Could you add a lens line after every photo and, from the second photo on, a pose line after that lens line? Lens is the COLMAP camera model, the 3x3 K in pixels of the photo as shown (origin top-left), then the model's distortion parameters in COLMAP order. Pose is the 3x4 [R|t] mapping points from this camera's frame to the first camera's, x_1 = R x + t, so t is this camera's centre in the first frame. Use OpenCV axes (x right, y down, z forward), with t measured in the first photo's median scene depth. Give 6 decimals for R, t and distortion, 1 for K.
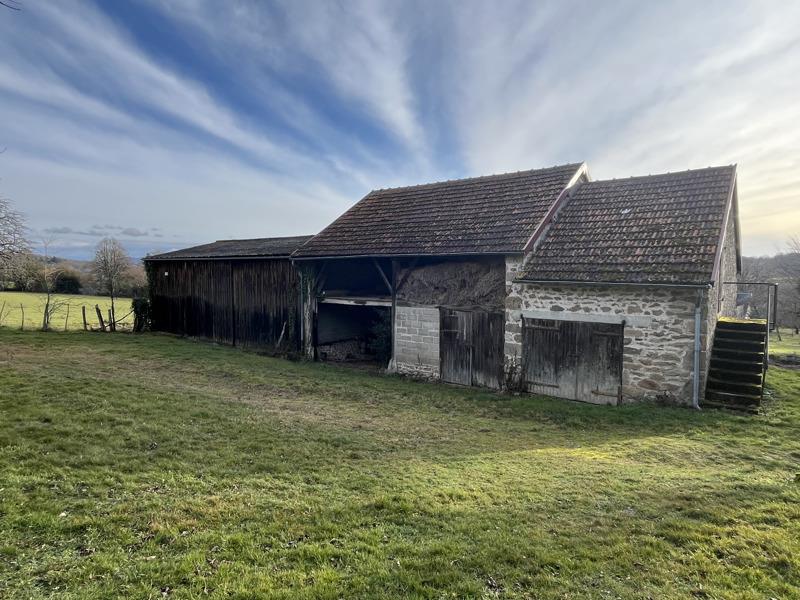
lens RADIAL K [[473.3, 0, 400.0], [0, 473.3, 300.0], [0, 0, 1]] dist [0.000044, 0.000458]
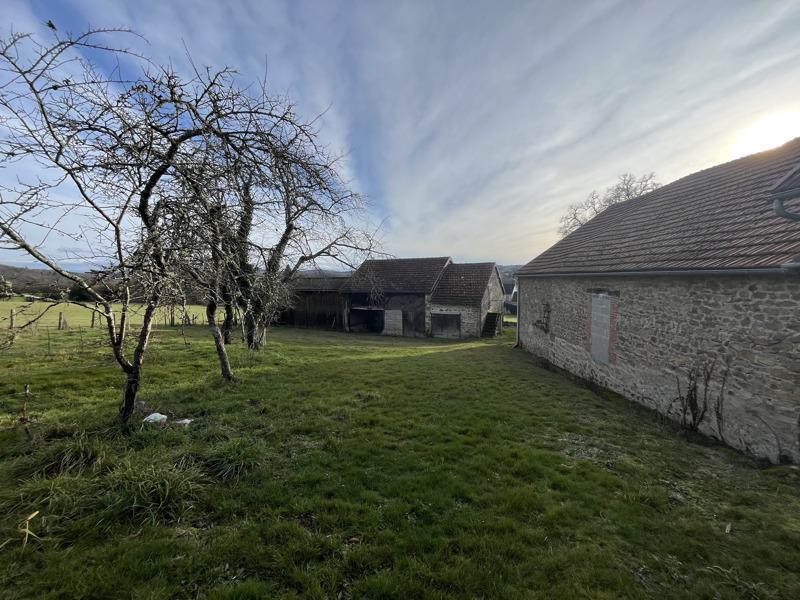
lens RADIAL K [[320.8, 0, 402.5], [0, 320.8, 306.5], [0, 0, 1]] dist [-0.004781, -0.000121]
pose [[0.983946, -0.031032, 0.175746, -0.257040], [0.025667, 0.999135, 0.032718, -0.070790], [-0.176610, -0.027682, 0.983892, -0.909710]]
